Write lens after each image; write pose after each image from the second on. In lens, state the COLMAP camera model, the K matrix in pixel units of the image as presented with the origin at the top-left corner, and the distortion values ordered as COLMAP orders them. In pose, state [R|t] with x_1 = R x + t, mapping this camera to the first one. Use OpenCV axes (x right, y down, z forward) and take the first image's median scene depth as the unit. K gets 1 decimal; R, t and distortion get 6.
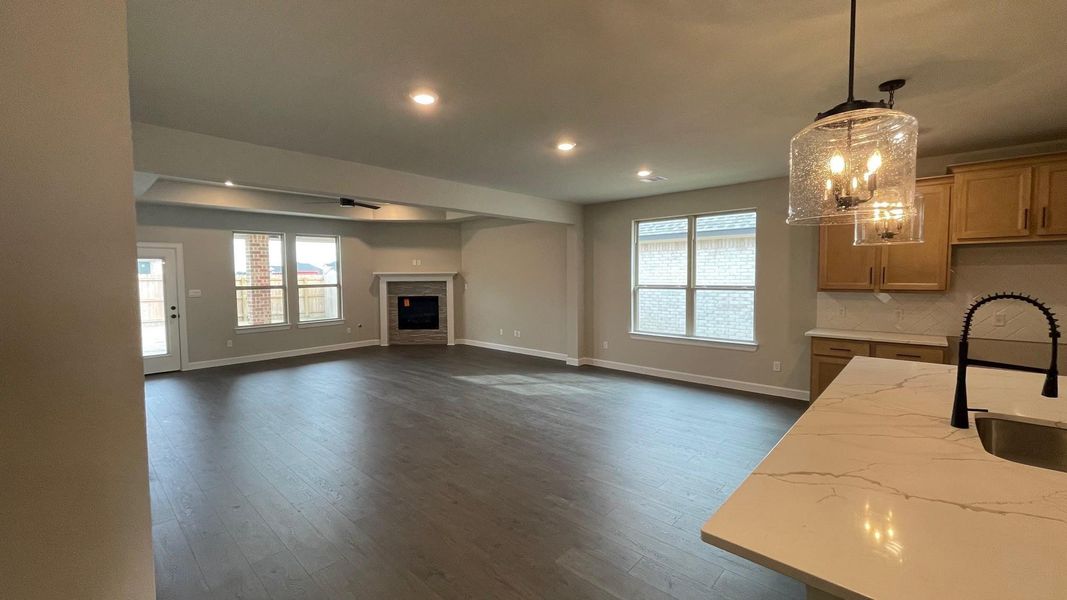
lens RADIAL K [[434.7, 0, 533.5], [0, 434.7, 300.0], [0, 0, 1]] dist [-0.009343, -0.000064]
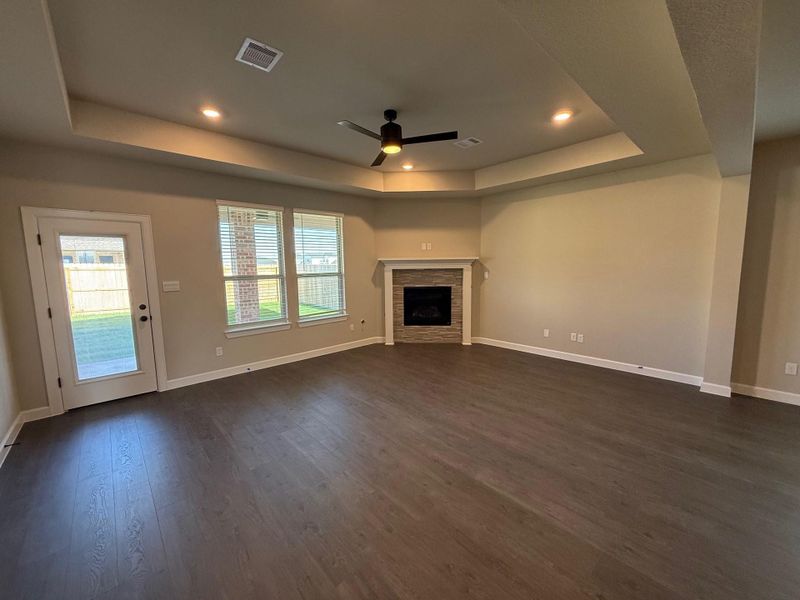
lens RADIAL K [[319.6, 0, 398.7], [0, 319.6, 301.4], [0, 0, 1]] dist [0.000553, -0.000023]
pose [[0.996446, 0.003117, -0.084179, -0.272879], [0.001538, 0.998475, 0.055179, -0.014775], [0.084223, -0.055113, 0.994922, 0.379282]]
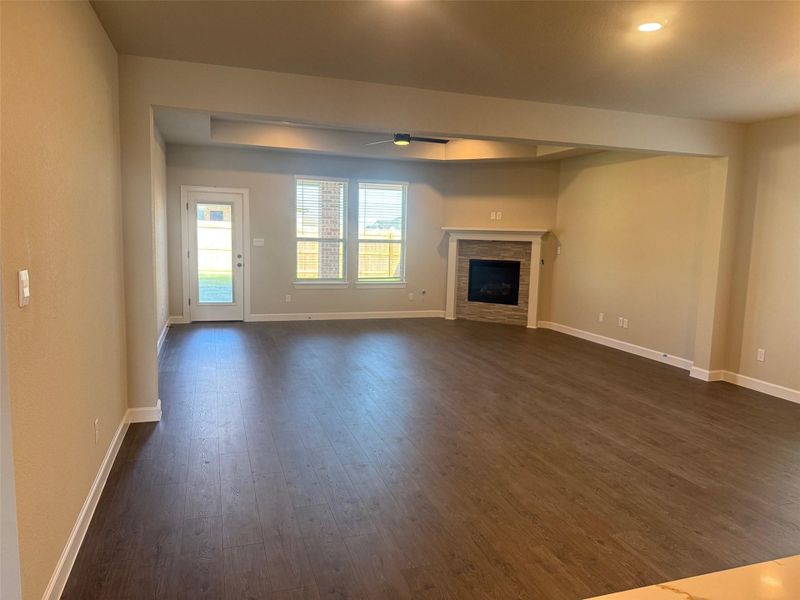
lens RADIAL K [[568.0, 0, 403.1], [0, 568.0, 305.6], [0, 0, 1]] dist [0.092695, -0.001340]
pose [[0.872958, 0.094673, -0.478520, 0.084884], [-0.064742, 0.994793, 0.078707, 0.002600], [0.483480, -0.037727, 0.874542, 0.035815]]
